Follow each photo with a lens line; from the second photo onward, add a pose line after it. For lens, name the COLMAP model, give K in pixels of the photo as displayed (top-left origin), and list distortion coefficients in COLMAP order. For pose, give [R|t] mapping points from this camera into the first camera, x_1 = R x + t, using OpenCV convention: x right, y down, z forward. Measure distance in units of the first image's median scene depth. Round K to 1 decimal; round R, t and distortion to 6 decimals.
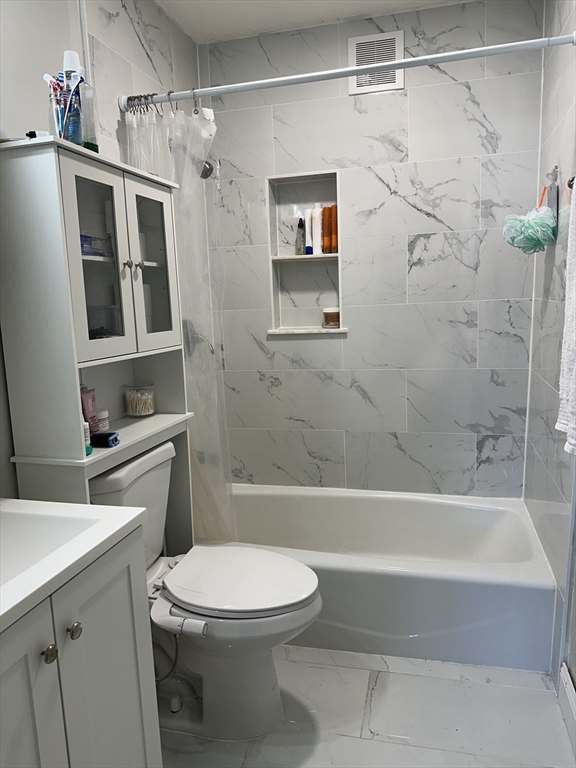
lens RADIAL K [[528.3, 0, 289.5], [0, 528.3, 377.8], [0, 0, 1]] dist [0.085355, -0.116210]
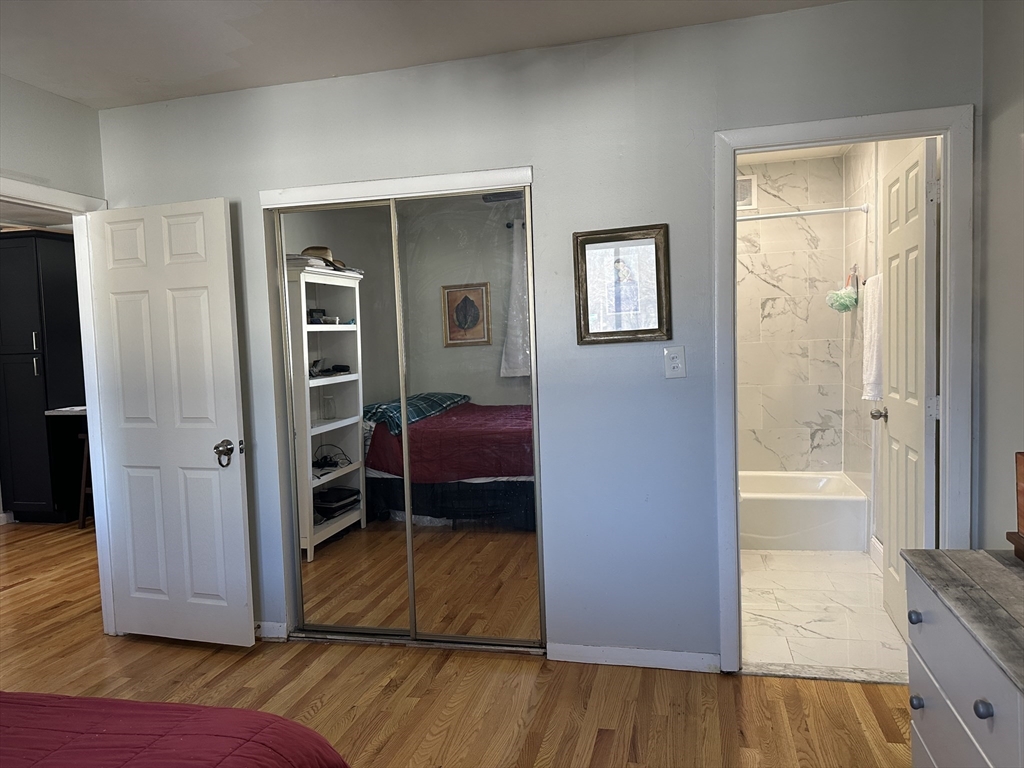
lens RADIAL K [[703.5, 0, 512.0], [0, 703.5, 384.0], [0, 0, 1]] dist [0.081380, -0.110759]
pose [[0.999943, -0.003582, 0.010056, -0.649214], [0.004427, 0.996341, -0.085348, 0.189538], [-0.009714, 0.085388, 0.996300, -1.274184]]
